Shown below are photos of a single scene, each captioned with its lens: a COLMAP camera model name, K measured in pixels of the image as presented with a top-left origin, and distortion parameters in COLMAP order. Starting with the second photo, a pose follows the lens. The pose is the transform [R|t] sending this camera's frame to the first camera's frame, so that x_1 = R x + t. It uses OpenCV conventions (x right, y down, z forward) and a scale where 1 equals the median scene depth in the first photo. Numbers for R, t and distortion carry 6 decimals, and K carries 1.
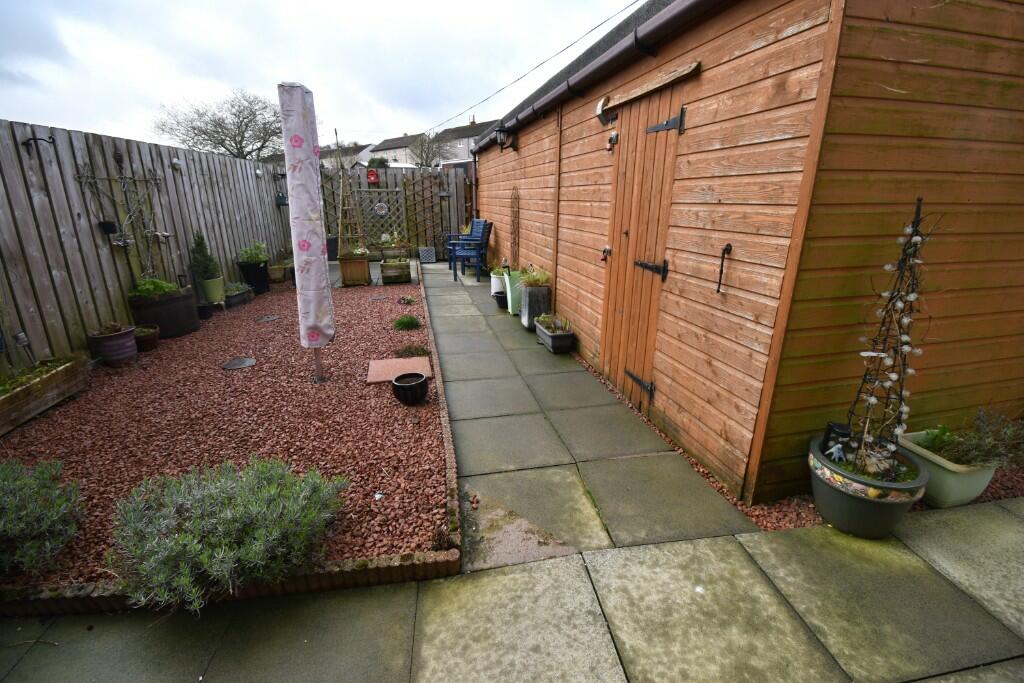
lens RADIAL K [[448.9, 0, 513.9], [0, 448.9, 337.6], [0, 0, 1]] dist [-0.002754, -0.000363]
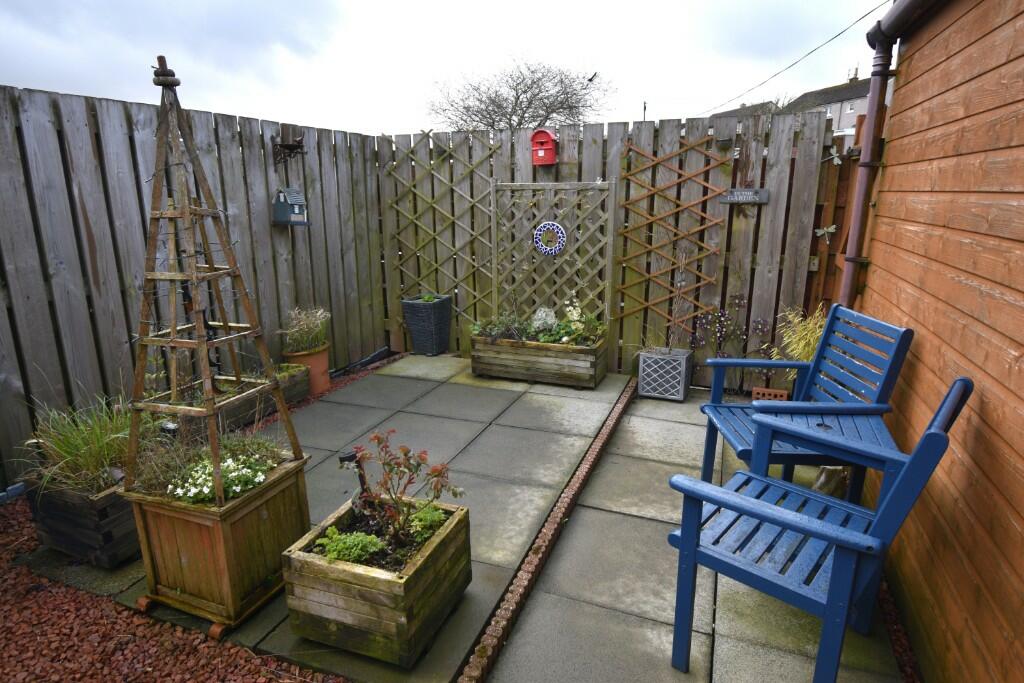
lens RADIAL K [[580.7, 0, 513.3], [0, 580.7, 341.0], [0, 0, 1]] dist [-0.003138, -0.000493]
pose [[0.837106, 0.141659, -0.528380, -0.061683], [-0.167055, 0.985948, -0.000330, -0.192723], [0.520908, 0.088544, 0.849008, 0.577772]]
